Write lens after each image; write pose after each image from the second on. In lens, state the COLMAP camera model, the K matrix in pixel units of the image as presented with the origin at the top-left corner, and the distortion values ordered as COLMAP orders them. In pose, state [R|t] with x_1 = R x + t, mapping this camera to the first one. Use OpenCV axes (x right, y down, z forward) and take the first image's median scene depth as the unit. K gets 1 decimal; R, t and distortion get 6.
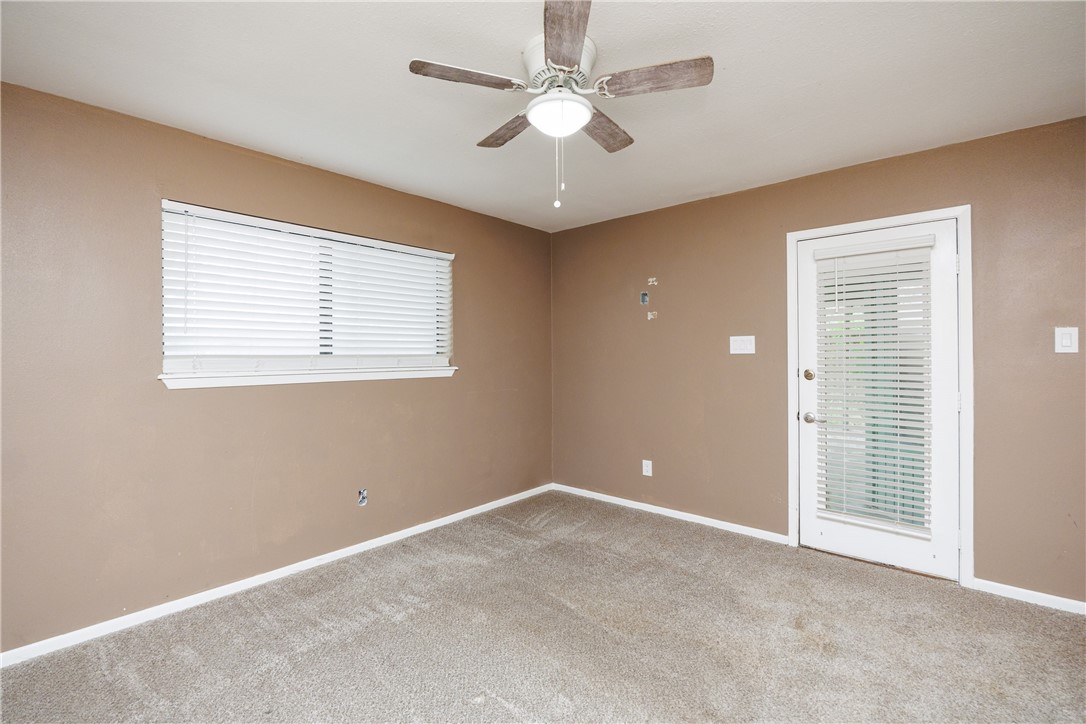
lens RADIAL K [[478.5, 0, 543.0], [0, 478.5, 357.8], [0, 0, 1]] dist [-0.021613, 0.002429]
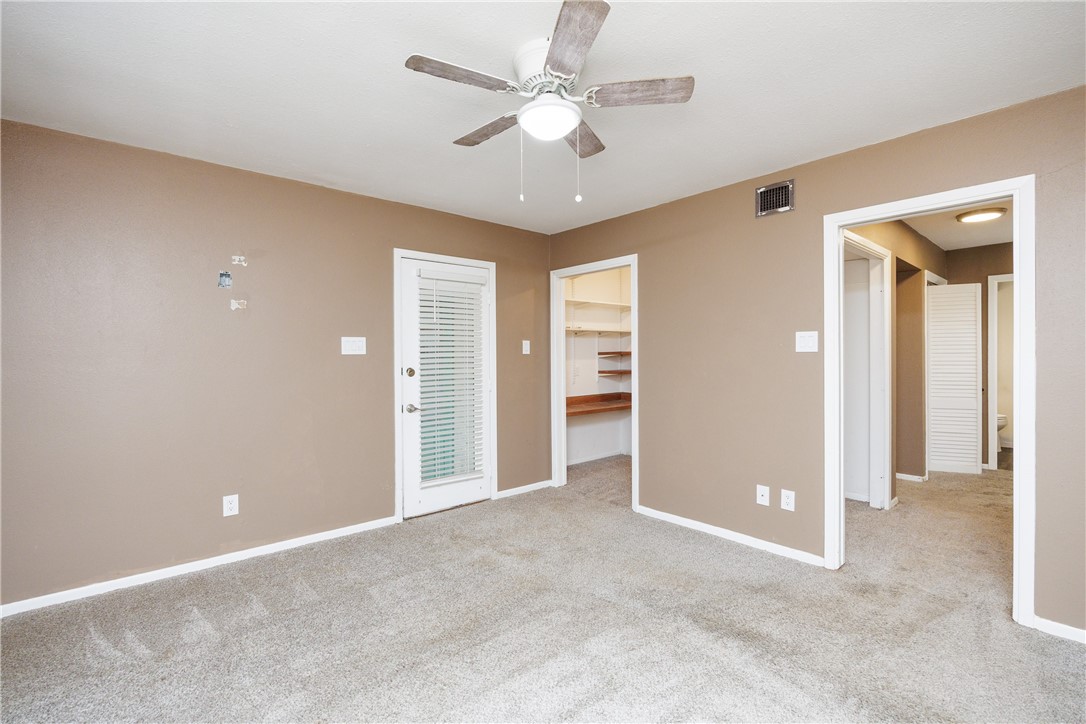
lens RADIAL K [[478.5, 0, 542.8], [0, 478.5, 358.1], [0, 0, 1]] dist [-0.021613, 0.002429]
pose [[0.127312, -0.002747, 0.991859, -0.577356], [0.013137, 0.999913, 0.001083, 0.003594], [-0.991776, 0.012892, 0.127338, 0.514317]]
